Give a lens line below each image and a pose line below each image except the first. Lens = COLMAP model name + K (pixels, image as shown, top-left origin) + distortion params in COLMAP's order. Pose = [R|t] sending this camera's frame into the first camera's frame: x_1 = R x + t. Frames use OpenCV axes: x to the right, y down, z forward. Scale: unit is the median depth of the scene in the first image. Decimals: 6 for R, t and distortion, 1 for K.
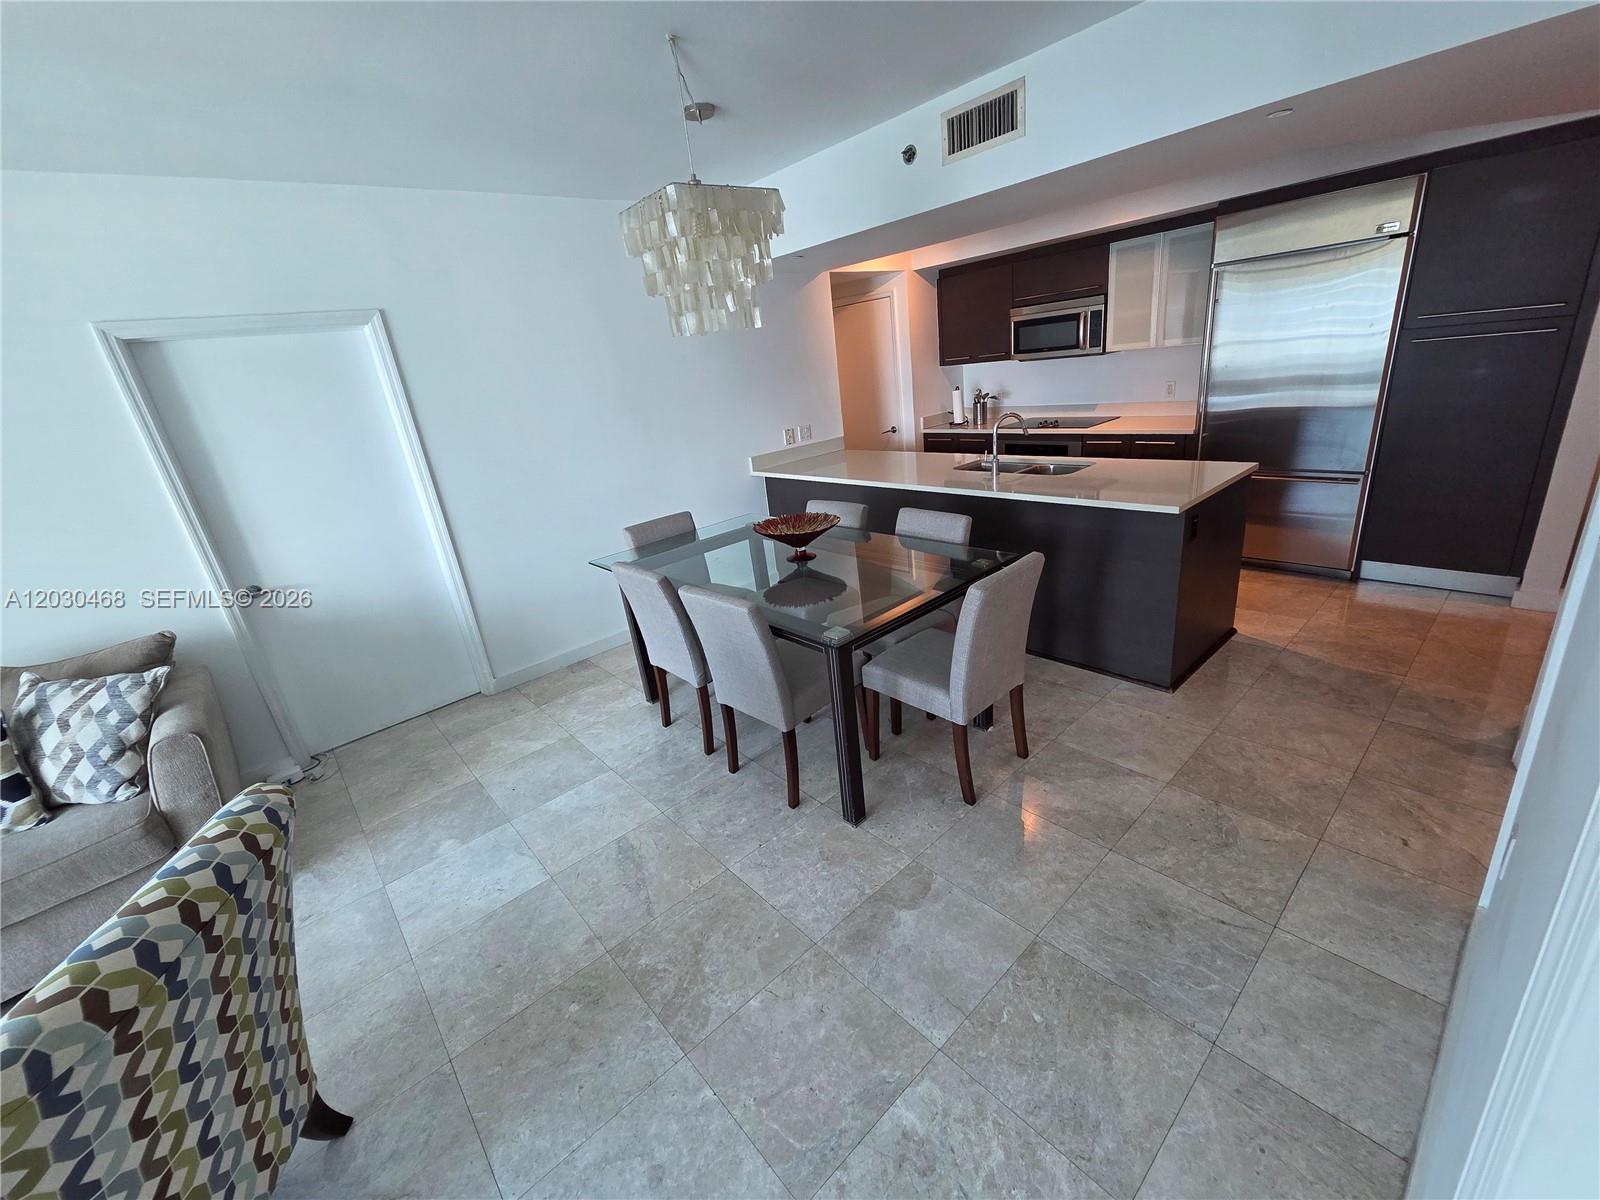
lens RADIAL K [[655.5, 0, 785.5], [0, 655.5, 591.5], [0, 0, 1]] dist [0.000780, -0.000678]
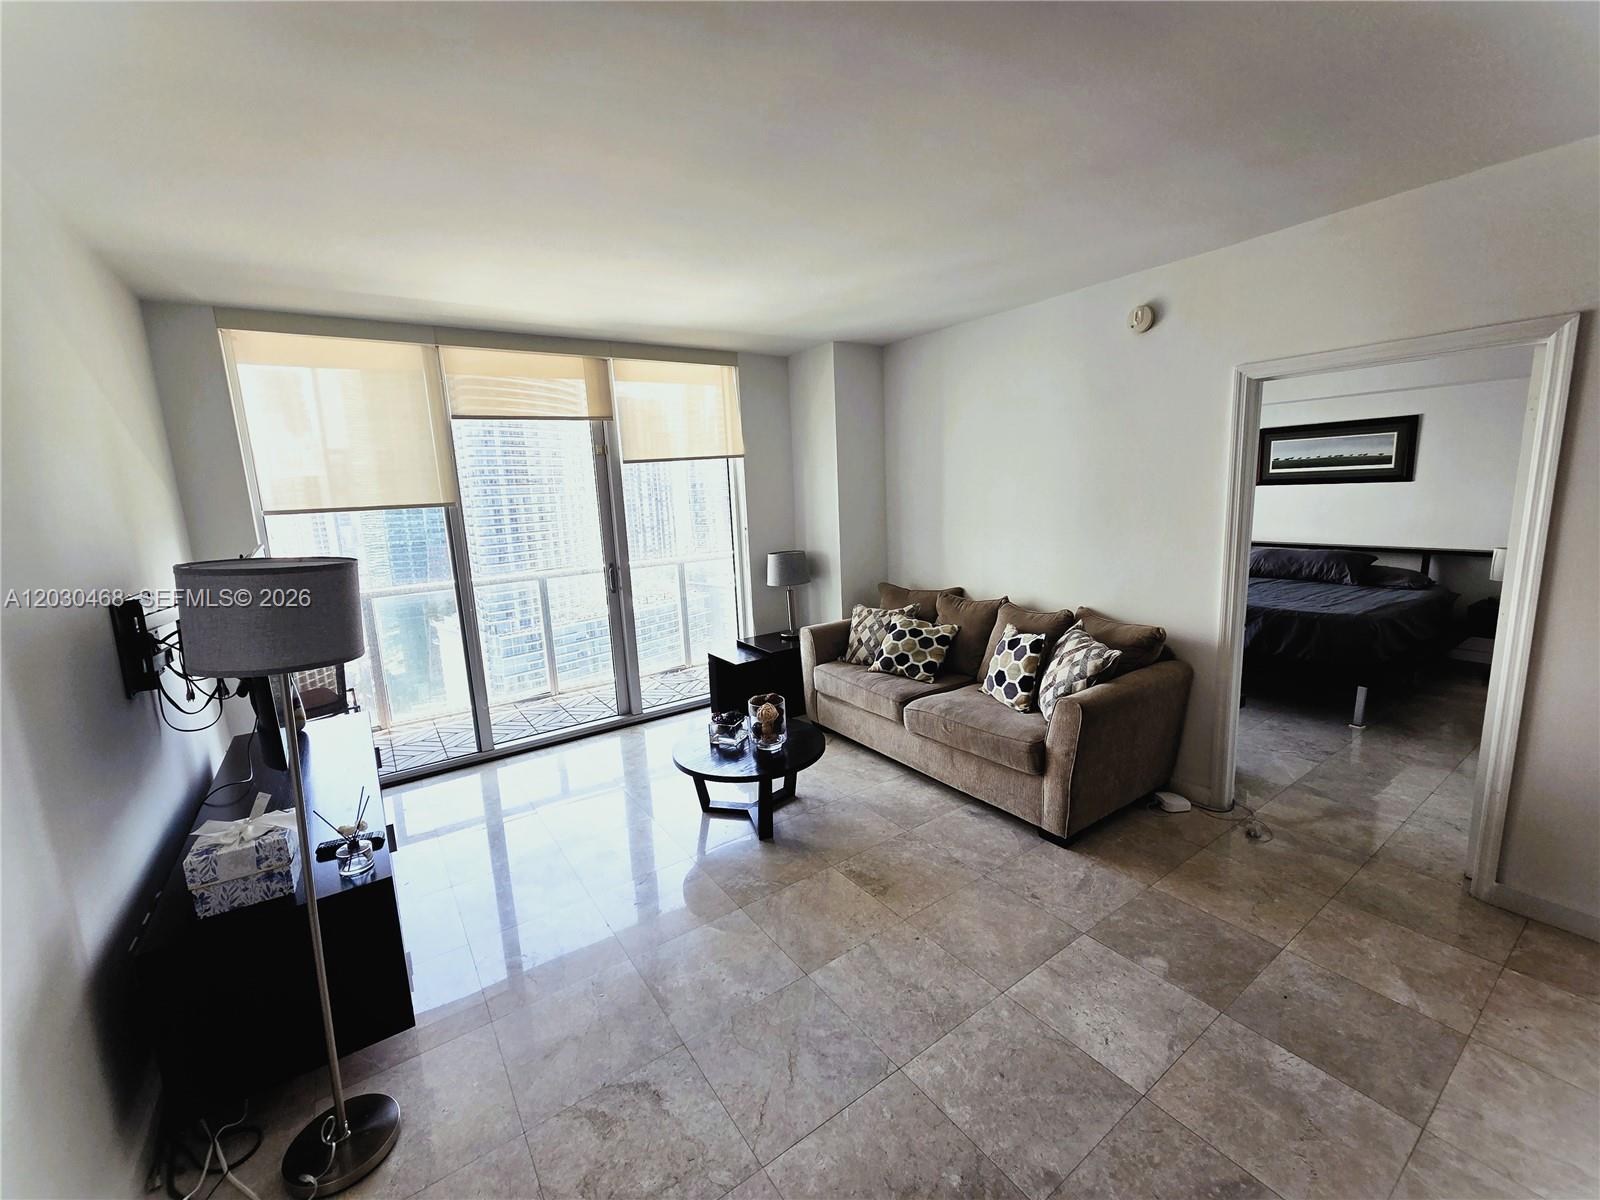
lens RADIAL K [[655.5, 0, 803.8], [0, 655.5, 597.3], [0, 0, 1]] dist [0.000780, -0.000678]
pose [[-0.093972, 0.292206, -0.951727, 0.202997], [-0.283905, 0.908399, 0.306936, -0.178698], [0.954236, 0.299044, -0.002405, 0.446988]]
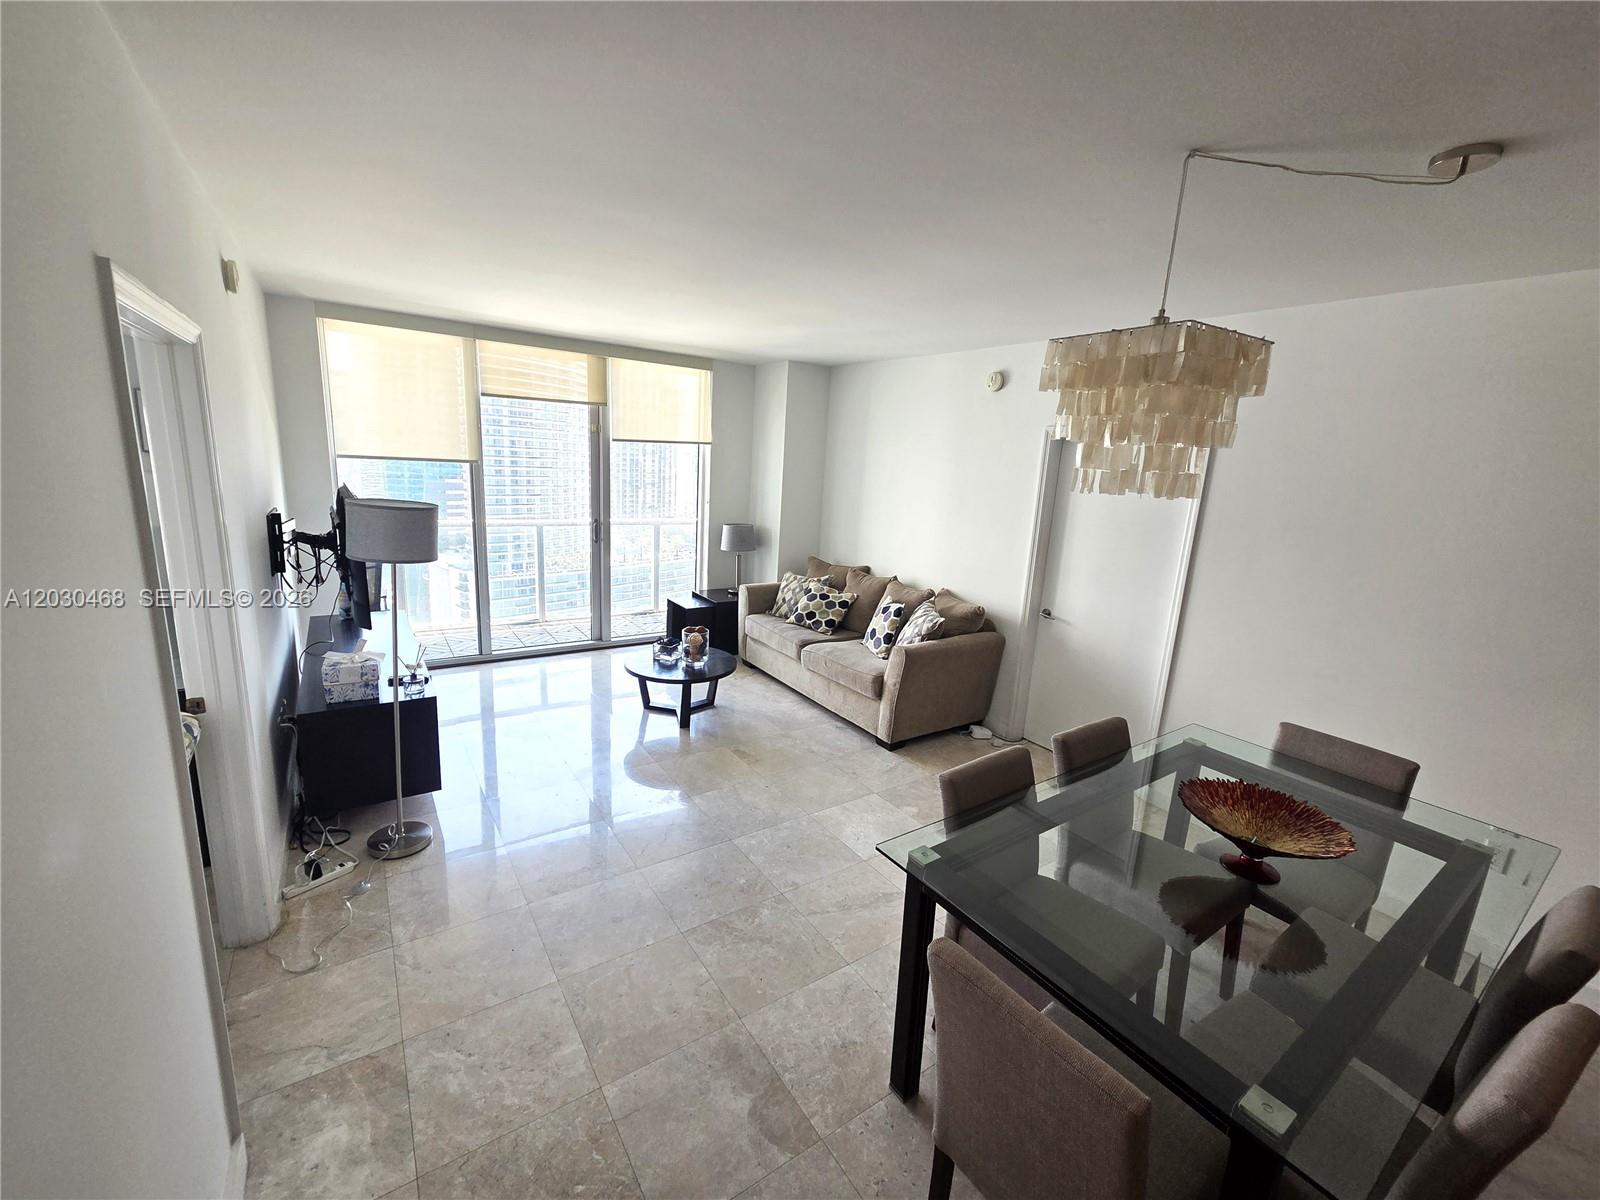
lens RADIAL K [[655.5, 0, 808.0], [0, 655.5, 598.4], [0, 0, 1]] dist [0.000780, -0.000678]
pose [[-0.109526, 0.322296, -0.940282, 0.652236], [-0.378716, 0.861089, 0.339265, -0.371605], [0.919009, 0.393258, 0.027747, 0.628621]]
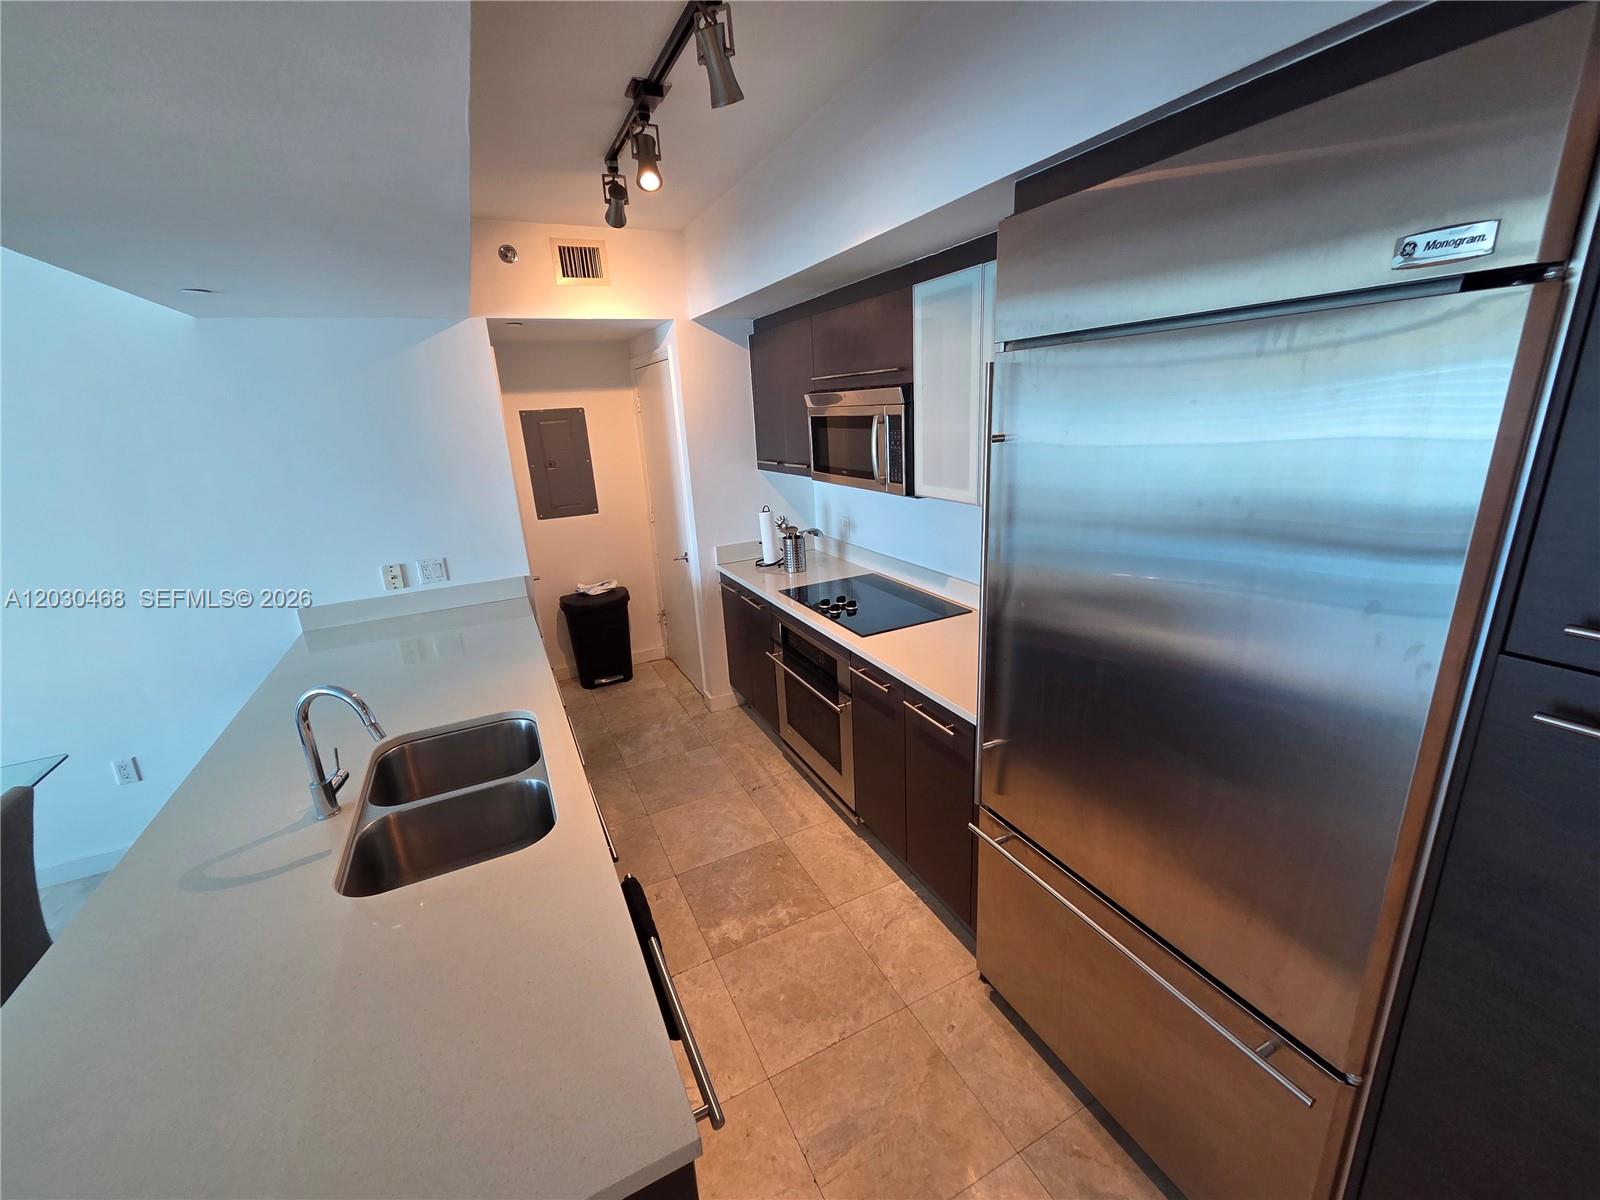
lens RADIAL K [[655.5, 0, 794.3], [0, 655.5, 589.1], [0, 0, 1]] dist [0.000780, -0.000678]
pose [[0.967787, 0.132456, -0.214111, 0.993314], [-0.142199, 0.989362, -0.030693, -0.512542], [0.207768, 0.060151, 0.976327, 0.952637]]
